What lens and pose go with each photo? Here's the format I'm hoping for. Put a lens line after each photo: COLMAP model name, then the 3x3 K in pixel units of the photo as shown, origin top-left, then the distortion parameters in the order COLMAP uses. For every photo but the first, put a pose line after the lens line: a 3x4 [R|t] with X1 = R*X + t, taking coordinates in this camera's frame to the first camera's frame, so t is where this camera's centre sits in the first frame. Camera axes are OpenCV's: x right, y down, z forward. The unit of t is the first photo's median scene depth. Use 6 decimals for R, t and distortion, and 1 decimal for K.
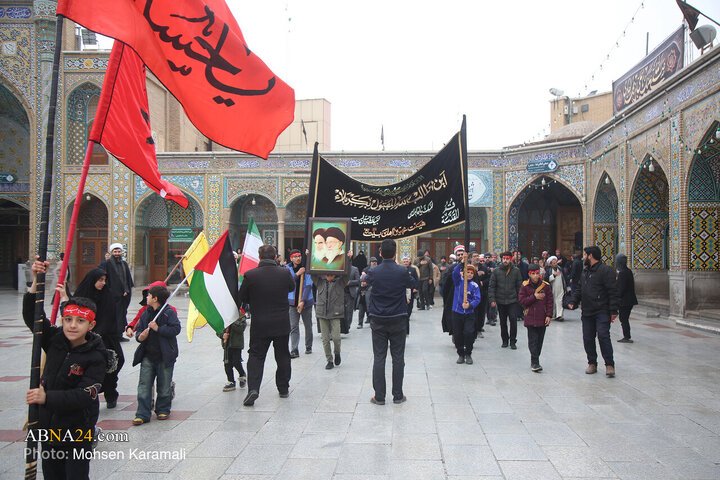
lens RADIAL K [[668.6, 0, 360.9], [0, 668.6, 241.4], [0, 0, 1]] dist [0.033522, 0.000000]
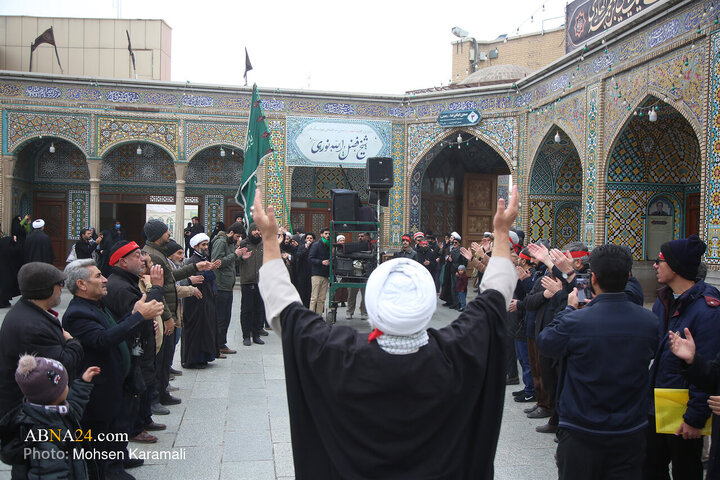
lens RADIAL K [[668.6, 0, 356.8], [0, 668.6, 239.6], [0, 0, 1]] dist [0.033522, 0.000000]
pose [[0.974122, 0.016202, 0.225442, -0.010928], [-0.026088, 0.998821, 0.040945, -0.002639], [-0.224513, -0.045767, 0.973396, 0.271117]]
